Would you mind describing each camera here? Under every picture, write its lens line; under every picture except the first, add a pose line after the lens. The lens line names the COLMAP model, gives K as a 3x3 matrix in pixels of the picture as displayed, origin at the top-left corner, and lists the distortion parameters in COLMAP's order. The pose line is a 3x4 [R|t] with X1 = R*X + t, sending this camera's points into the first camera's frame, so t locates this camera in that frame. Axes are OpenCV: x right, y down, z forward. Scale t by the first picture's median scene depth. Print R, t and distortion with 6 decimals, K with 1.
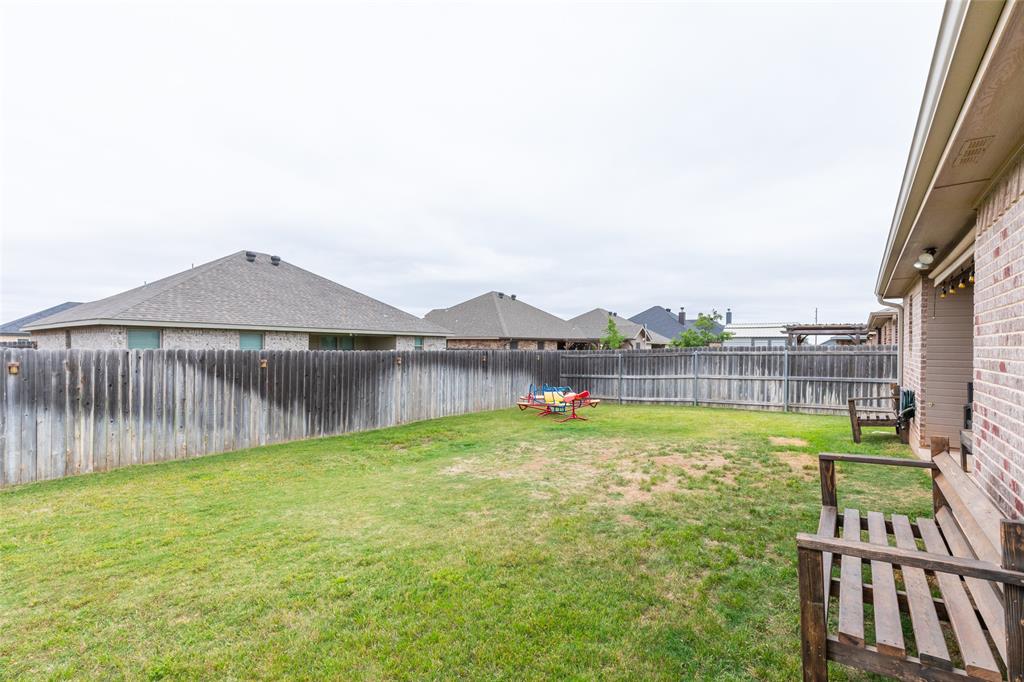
lens RADIAL K [[459.6, 0, 511.5], [0, 459.6, 346.9], [0, 0, 1]] dist [0.008732, 0.000004]
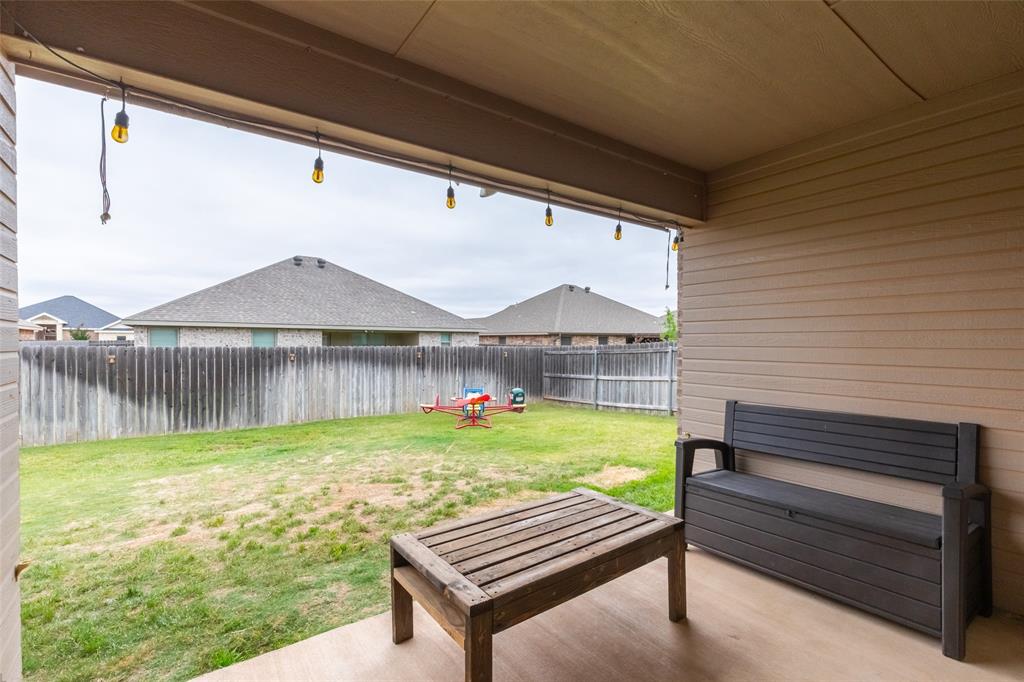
lens RADIAL K [[460.2, 0, 513.5], [0, 460.2, 350.2], [0, 0, 1]] dist [0.004807, -0.000209]
pose [[0.955832, 0.000651, -0.293912, 0.432975], [0.003869, 0.999883, 0.014795, 0.002771], [0.293887, -0.015279, 0.955718, 0.191026]]
